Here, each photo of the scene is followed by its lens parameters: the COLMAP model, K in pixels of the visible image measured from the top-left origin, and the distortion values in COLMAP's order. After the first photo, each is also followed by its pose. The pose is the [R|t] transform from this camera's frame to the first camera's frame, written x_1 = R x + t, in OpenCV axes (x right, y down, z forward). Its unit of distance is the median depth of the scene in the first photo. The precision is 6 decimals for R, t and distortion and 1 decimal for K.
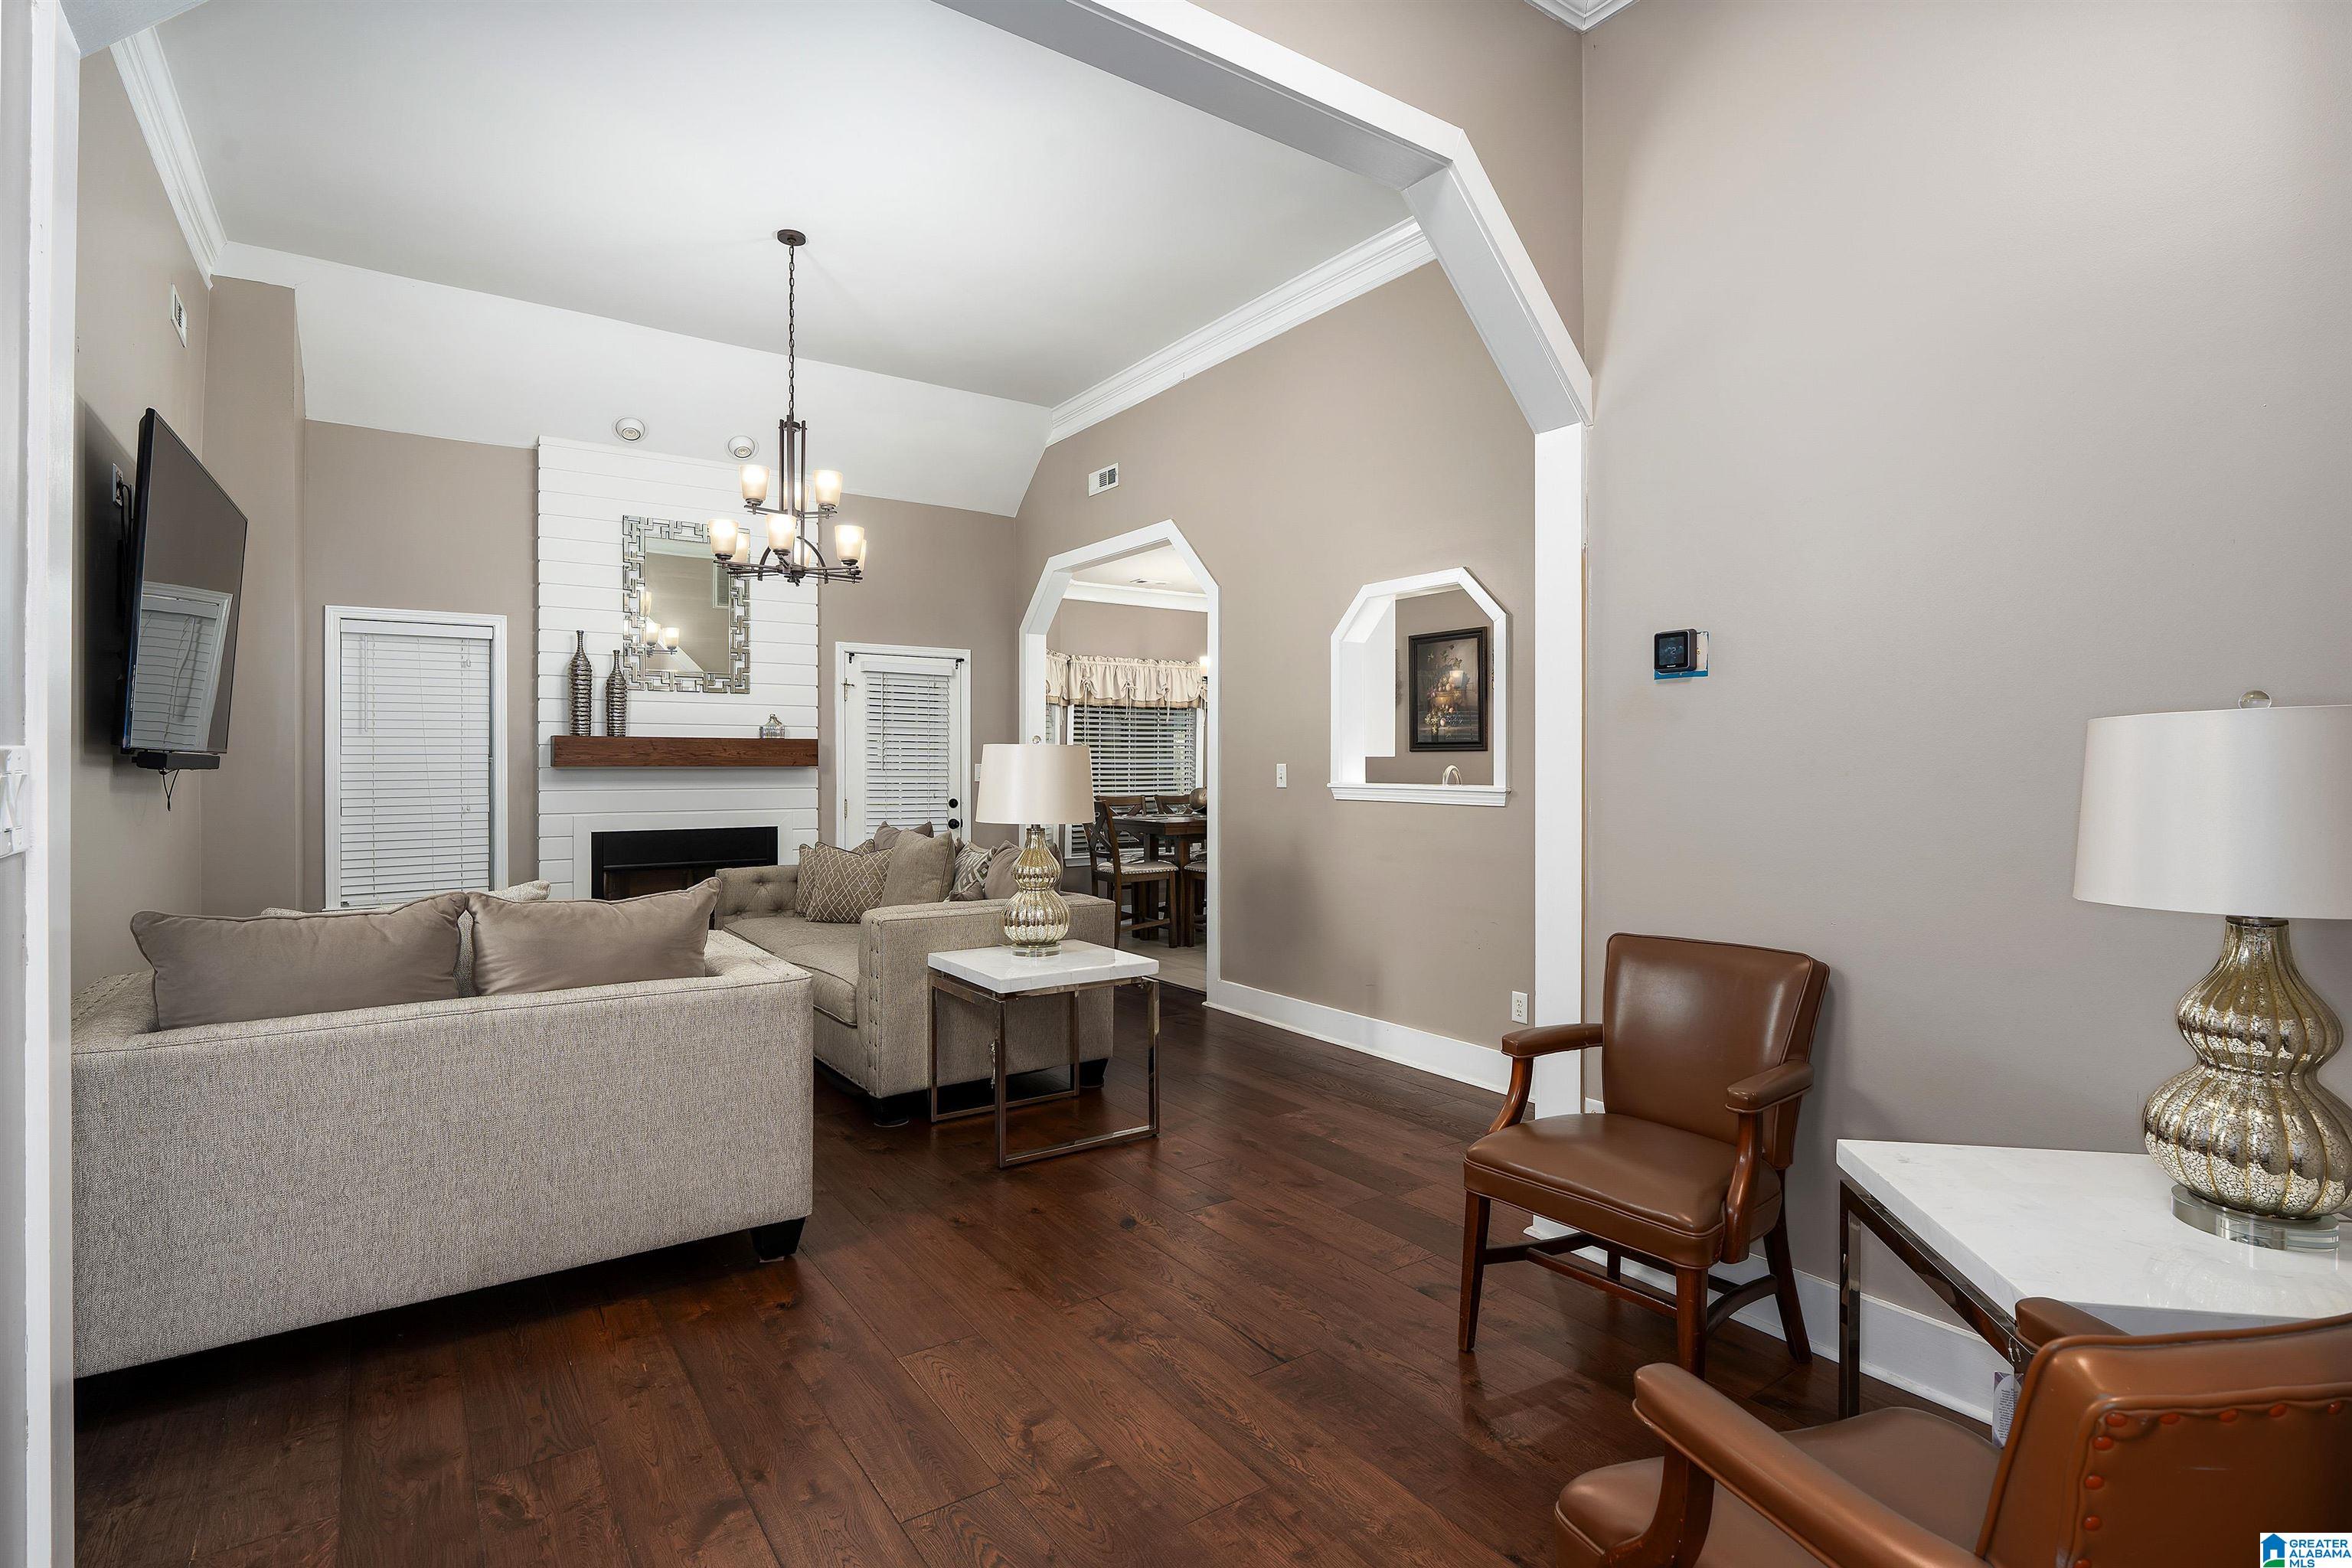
lens RADIAL K [[1118.2, 0, 1176.8], [0, 1118.2, 767.5], [0, 0, 1]] dist [0.004866, -0.000011]
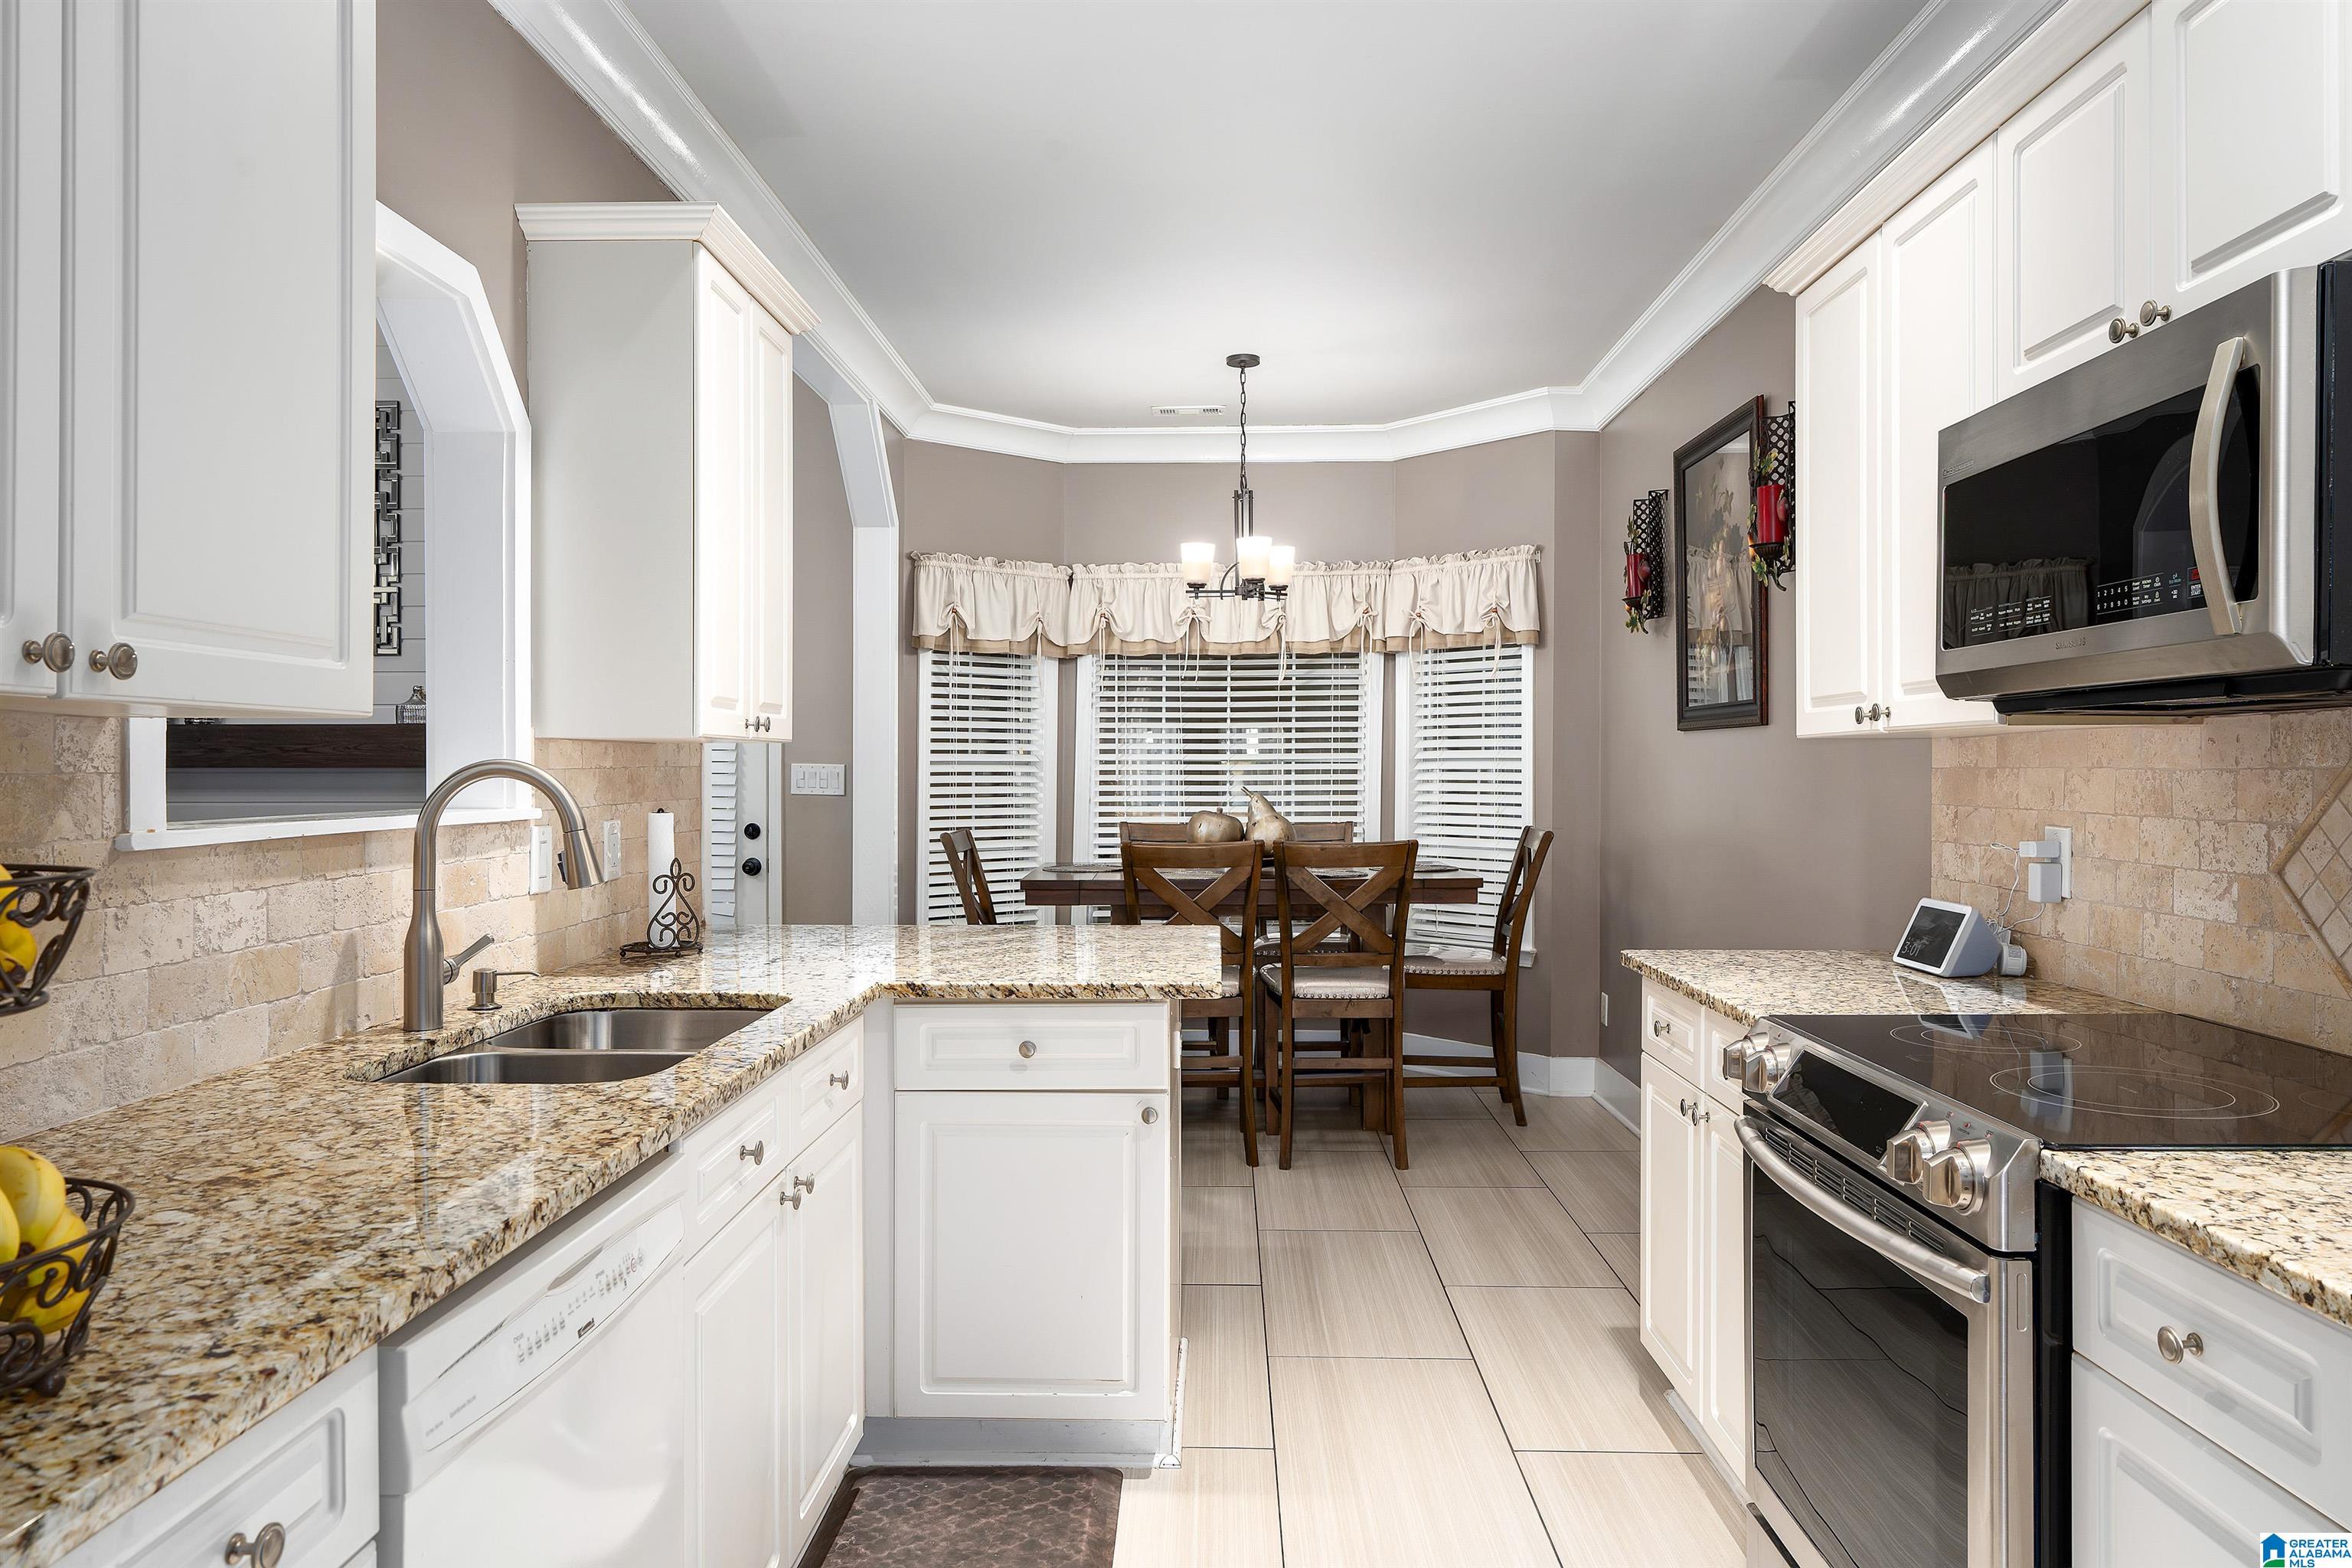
lens RADIAL K [[1550.1, 0, 1179.8], [0, 1550.1, 778.6], [0, 0, 1]] dist [0.003556, -0.002265]
pose [[0.807646, 0.004250, -0.589653, 0.549201], [0.000034, 0.999974, 0.007253, -0.001394], [0.589668, -0.005878, 0.807624, 0.584137]]
